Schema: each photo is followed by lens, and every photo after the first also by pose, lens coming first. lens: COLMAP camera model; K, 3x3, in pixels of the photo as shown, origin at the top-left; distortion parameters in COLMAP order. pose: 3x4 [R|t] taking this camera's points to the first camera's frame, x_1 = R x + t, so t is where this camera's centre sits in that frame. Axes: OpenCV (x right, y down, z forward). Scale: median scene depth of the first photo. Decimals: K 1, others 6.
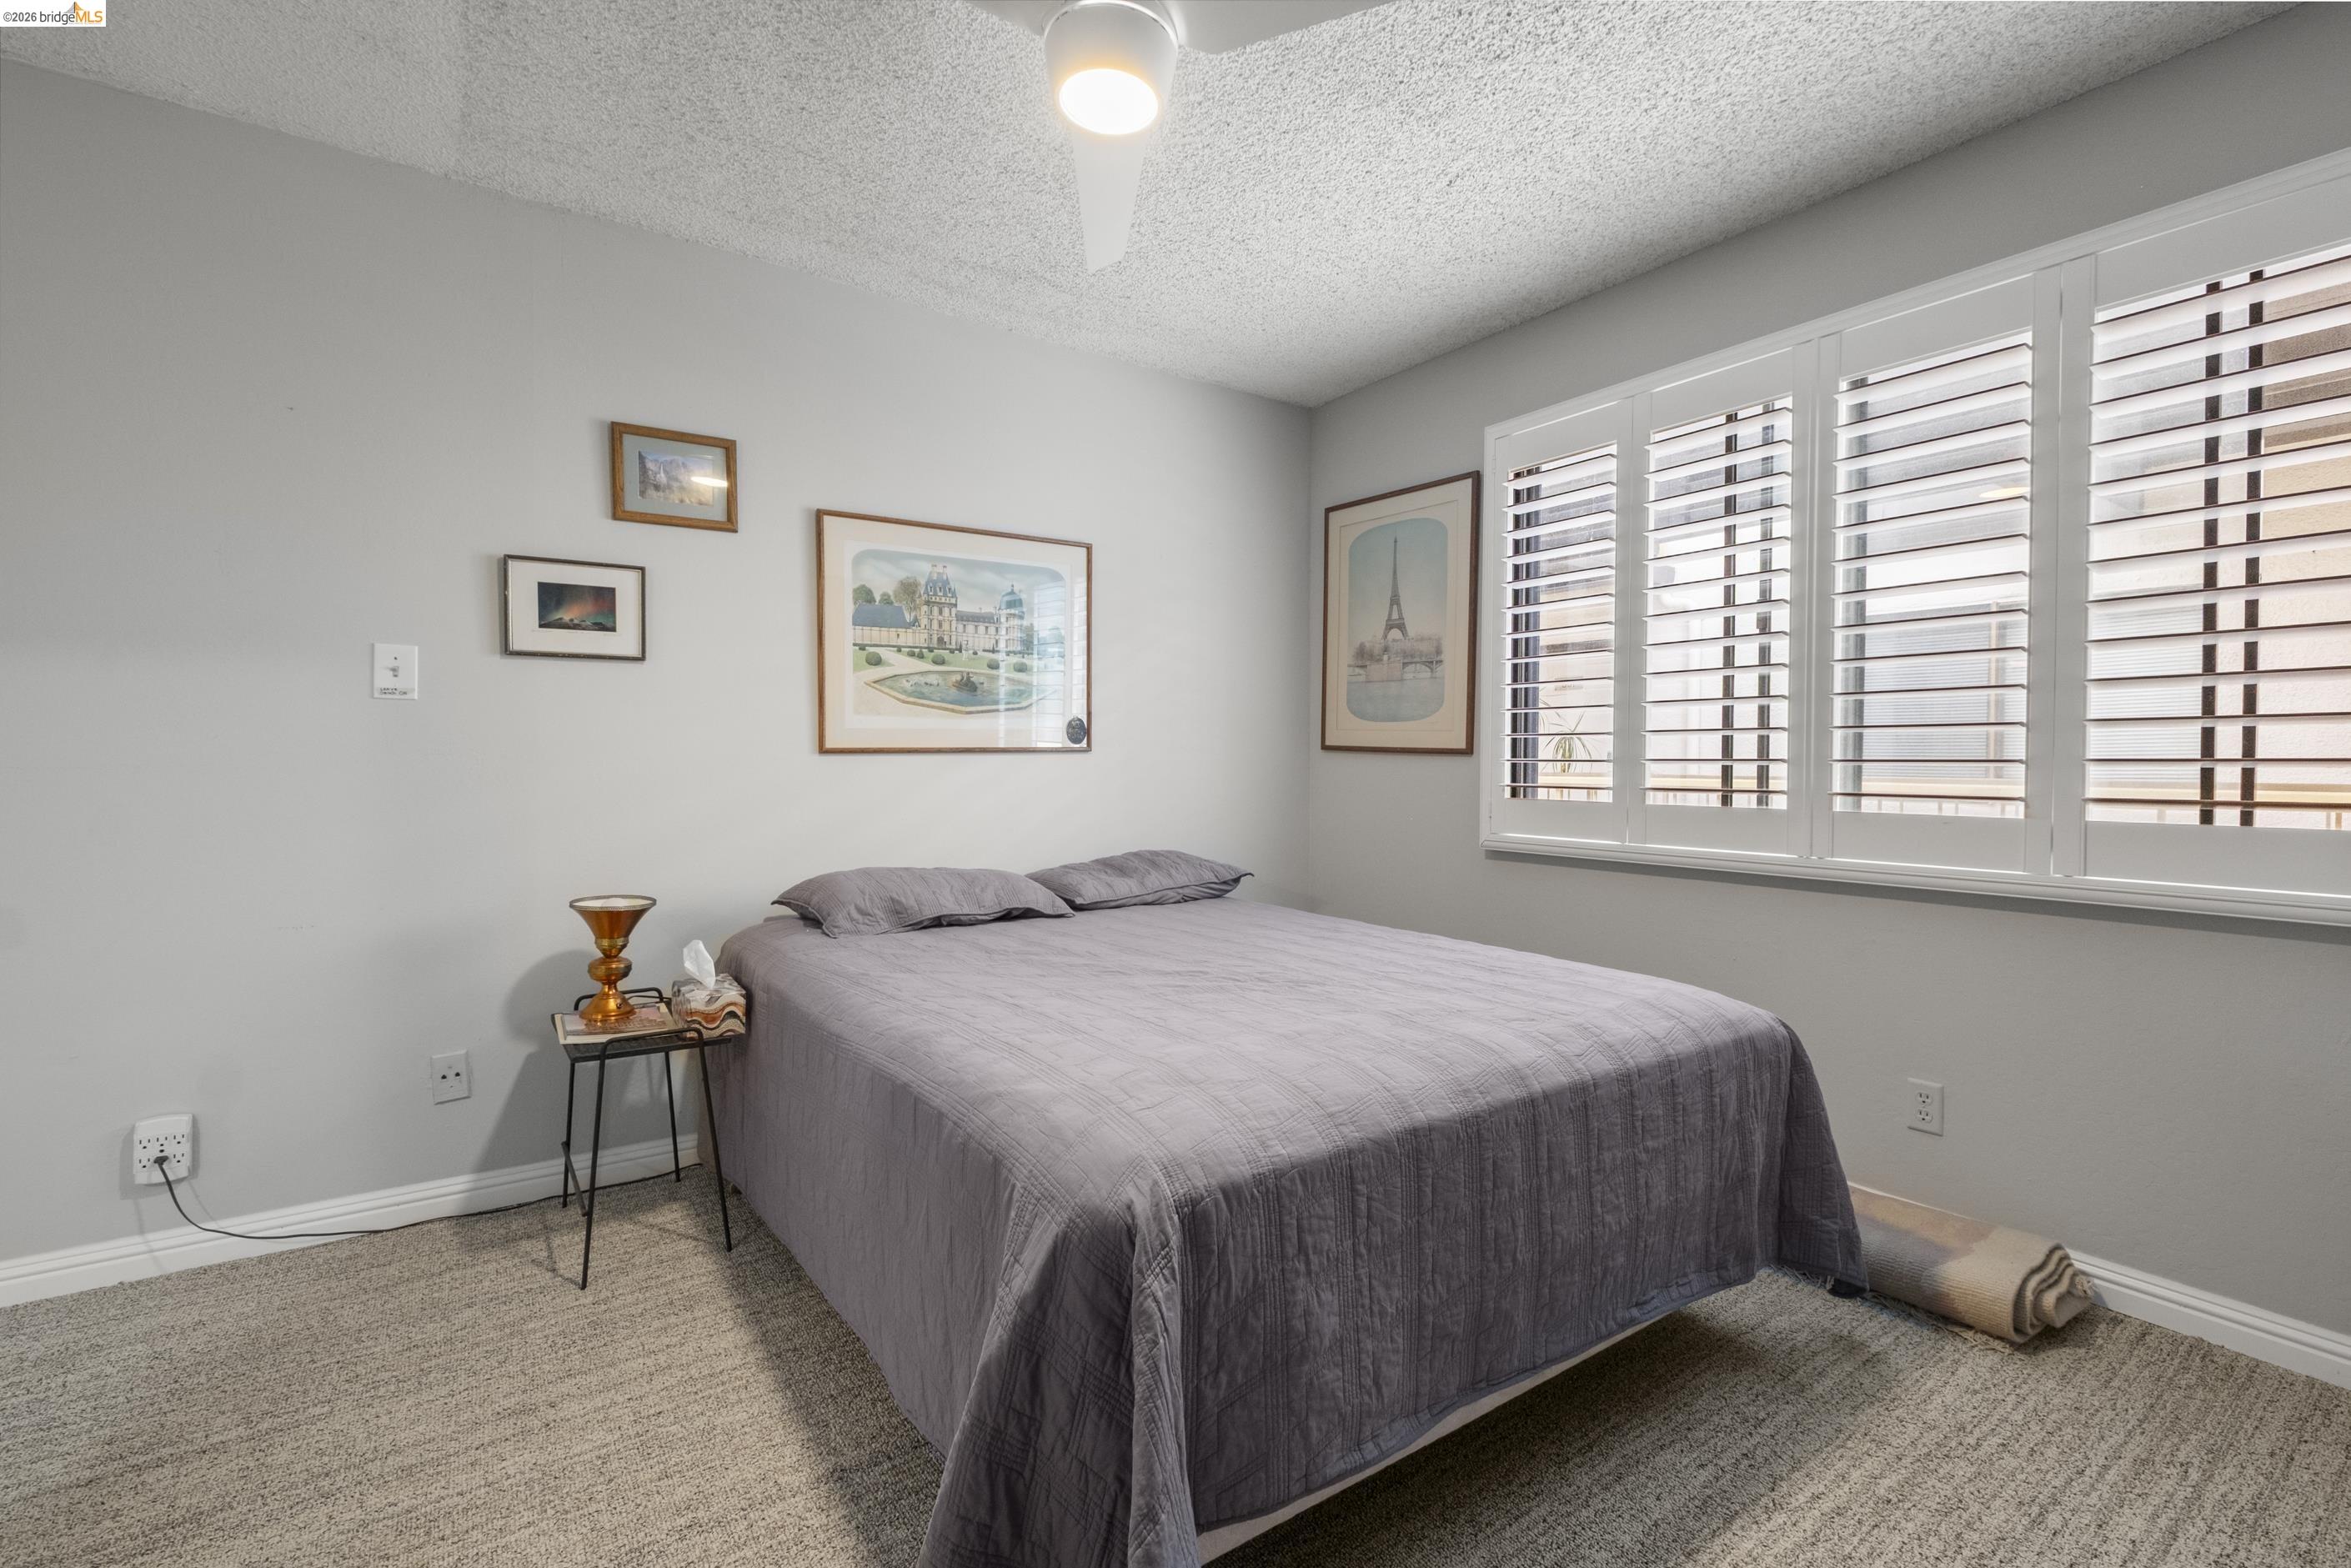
lens RADIAL K [[1015.2, 0, 1177.8], [0, 1015.2, 773.0], [0, 0, 1]] dist [-0.000304, -0.004076]
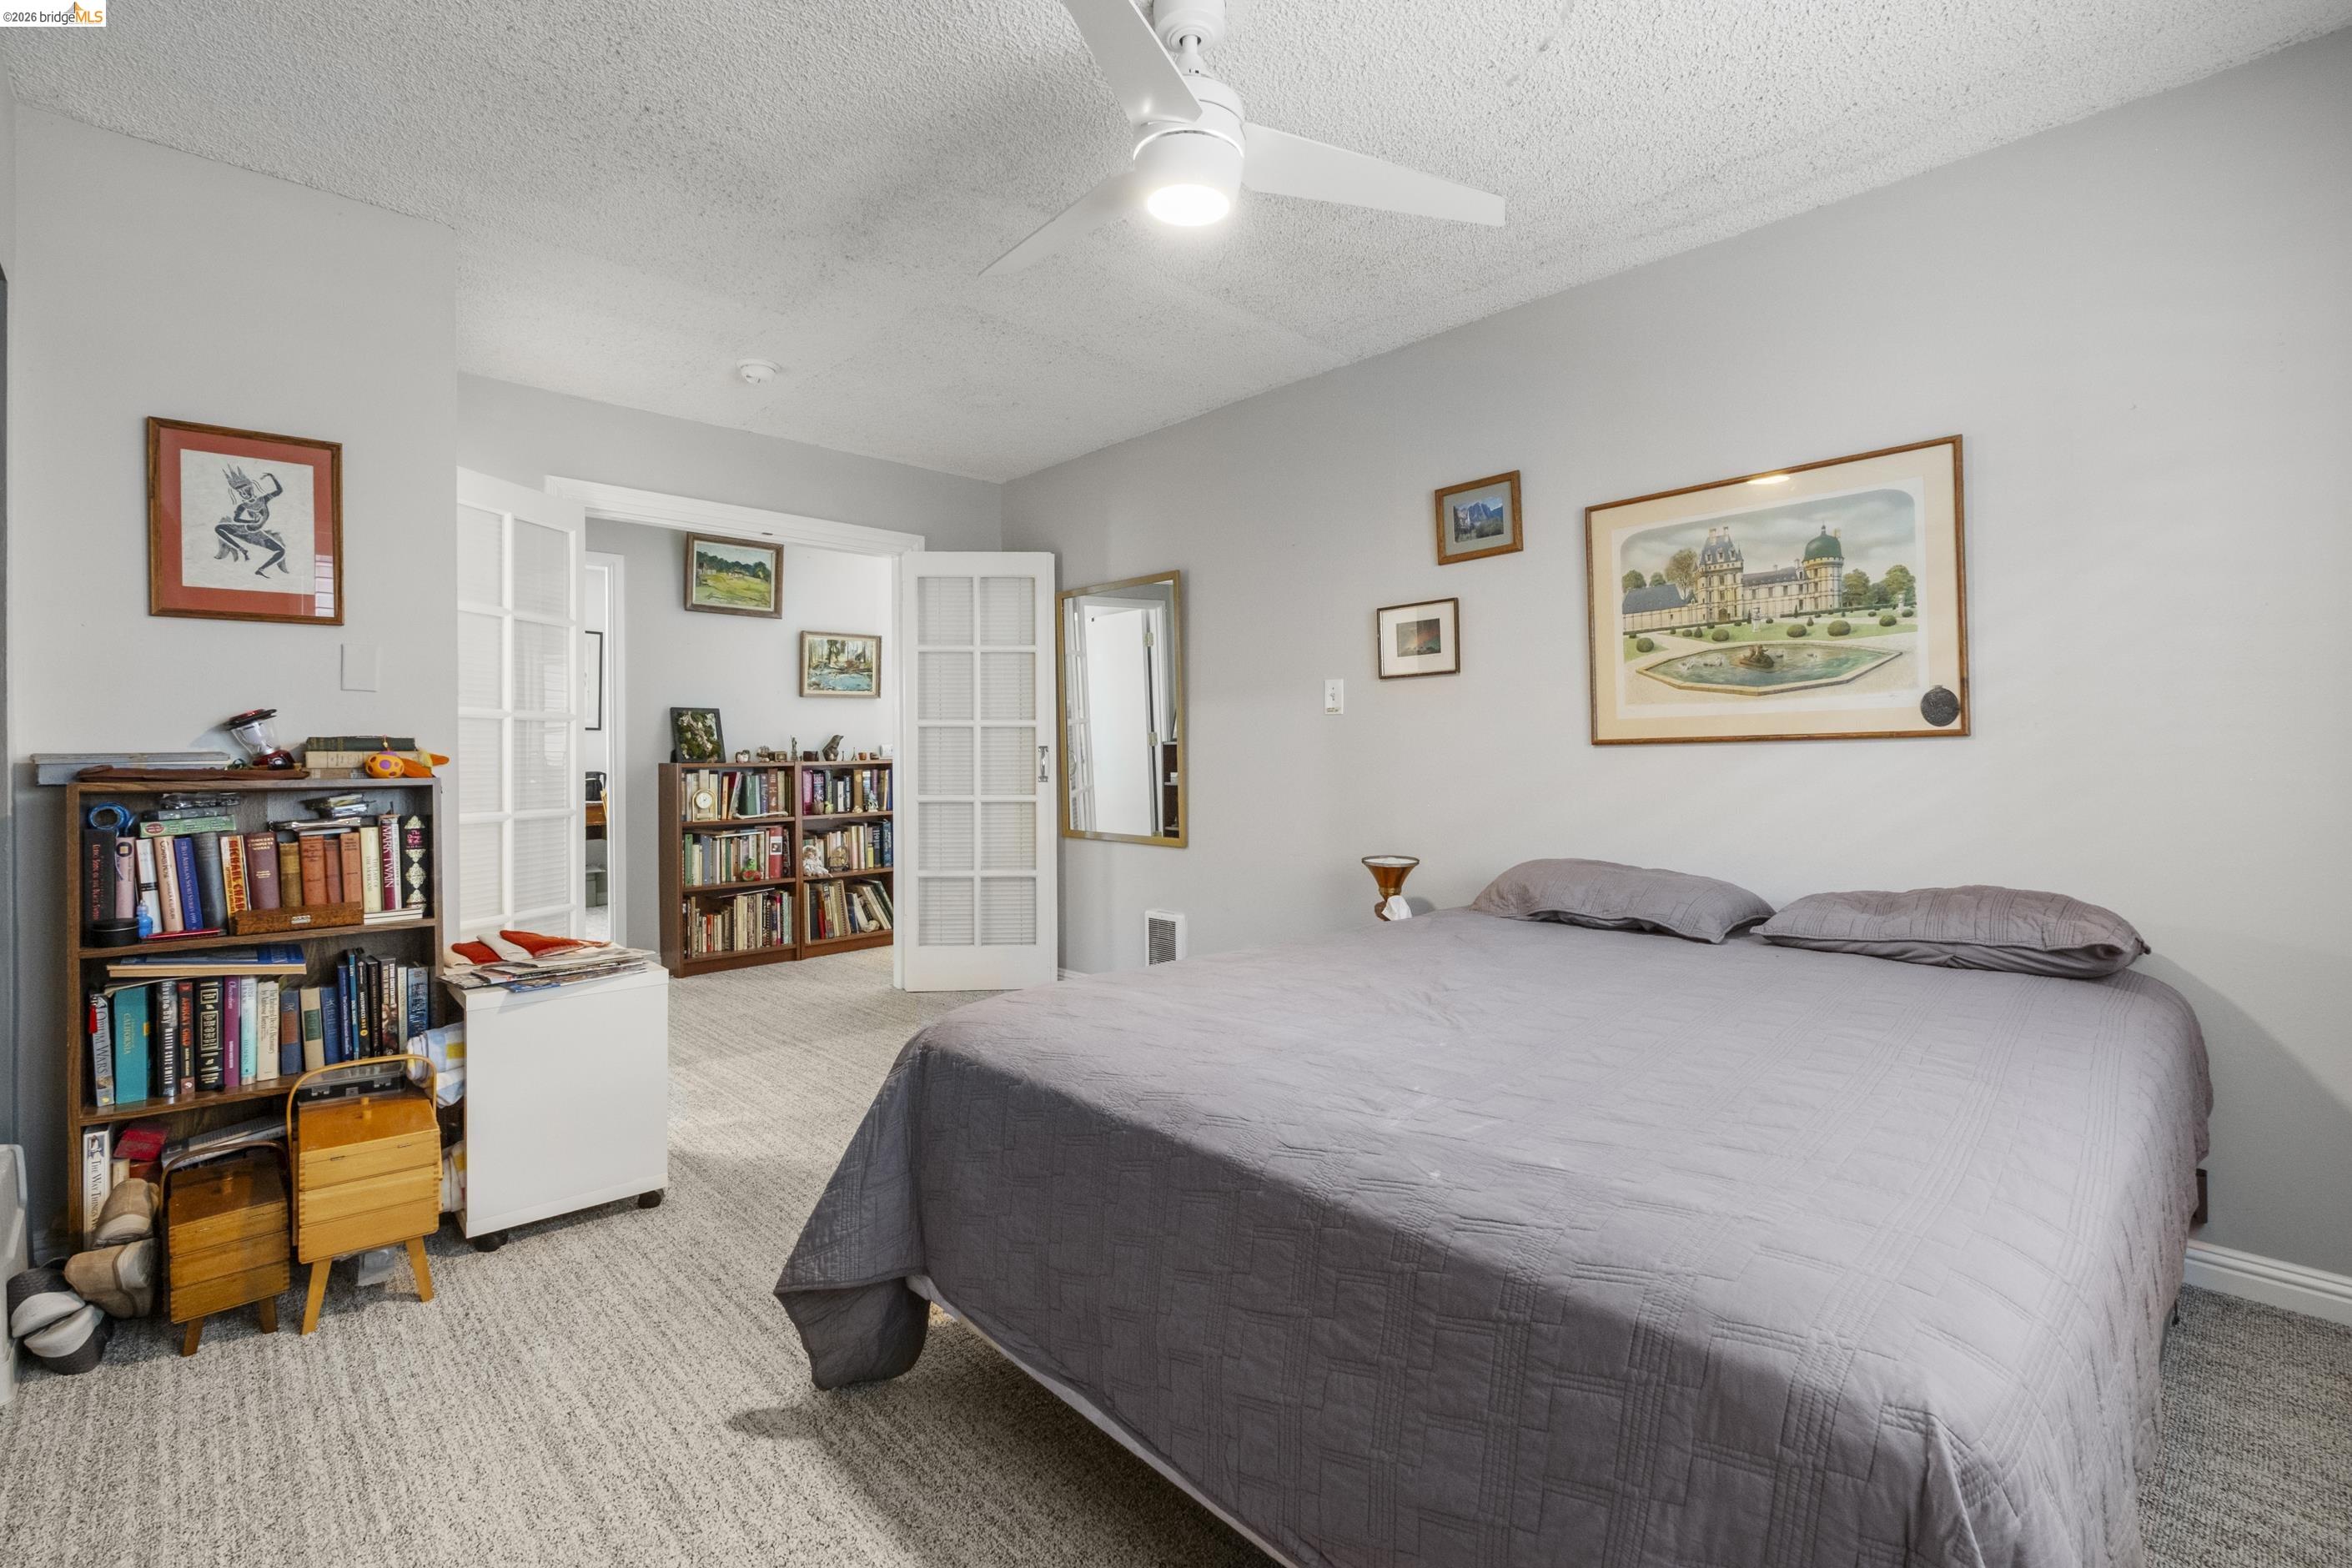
lens RADIAL K [[1015.6, 0, 1178.3], [0, 1015.6, 773.0], [0, 0, 1]] dist [-0.000304, -0.004076]
pose [[0.150634, 0.017795, -0.988429, 0.568889], [-0.000914, 0.999840, 0.017861, -0.008550], [0.988589, -0.001787, 0.150626, 0.409820]]
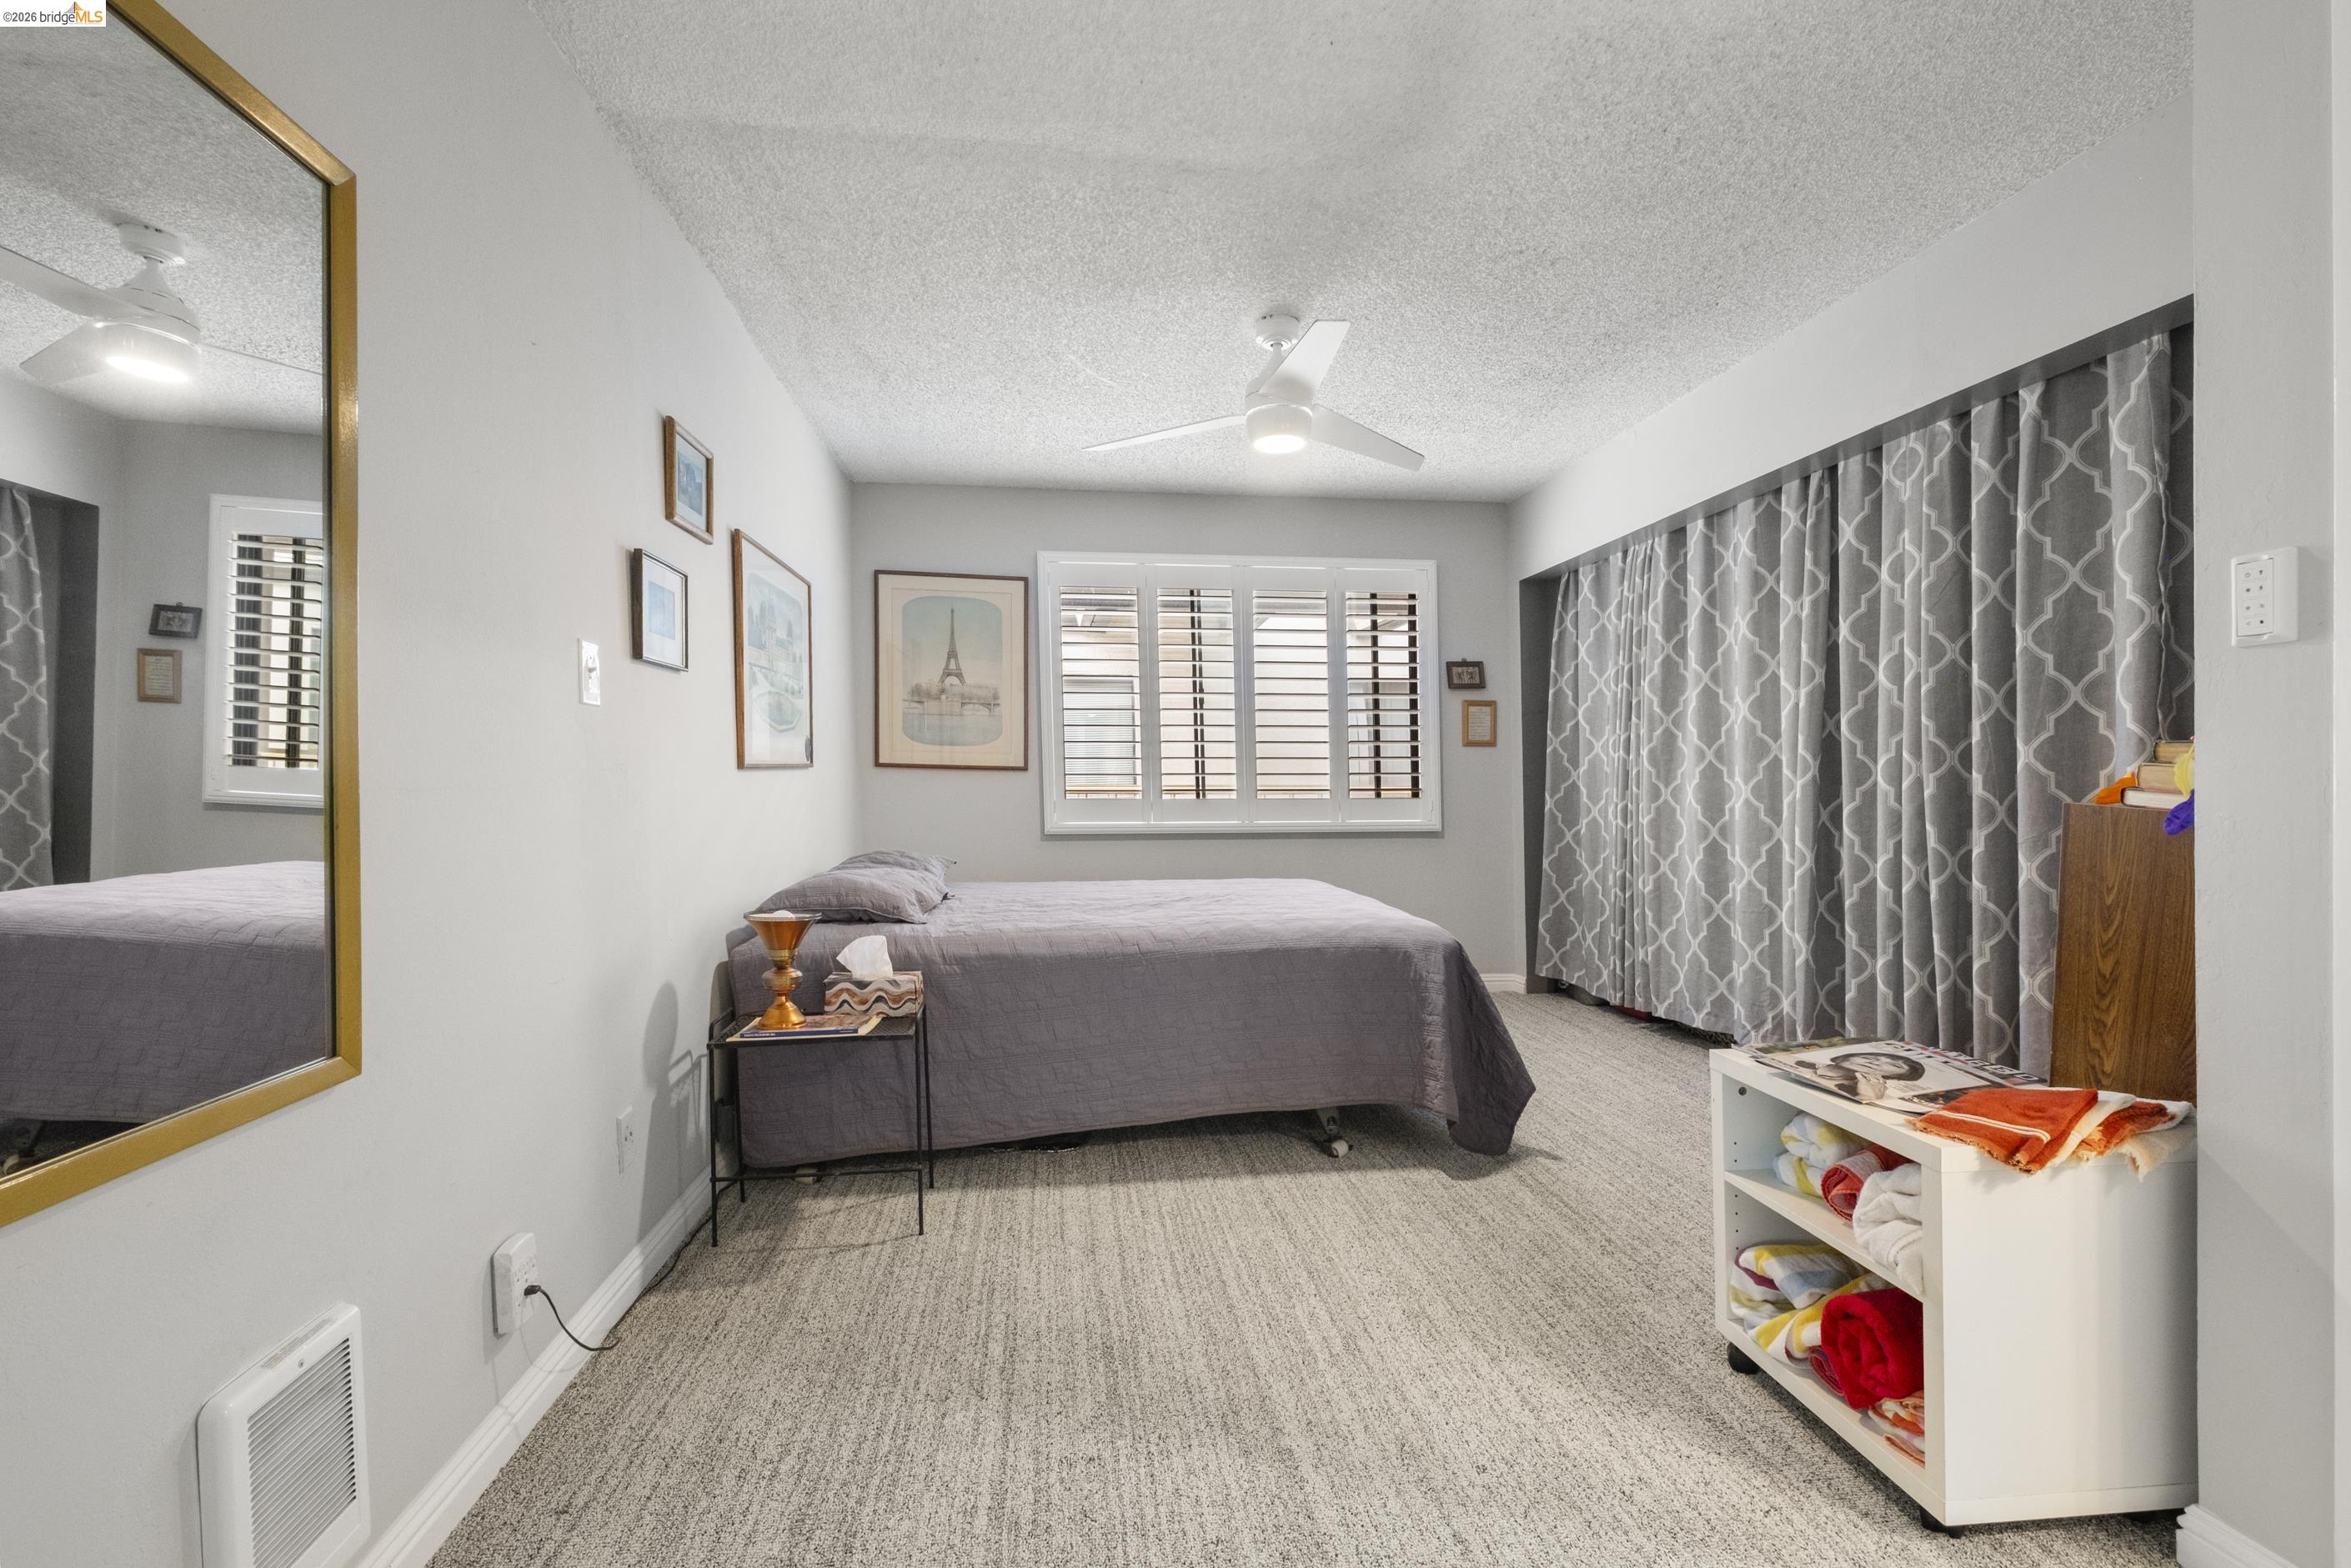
lens RADIAL K [[1015.2, 0, 1177.8], [0, 1015.2, 773.0], [0, 0, 1]] dist [-0.000304, -0.004076]
pose [[0.495476, -0.011194, 0.868549, -0.982084], [0.012493, 0.999905, 0.005760, -0.022991], [-0.868532, 0.007997, 0.495569, 0.098150]]
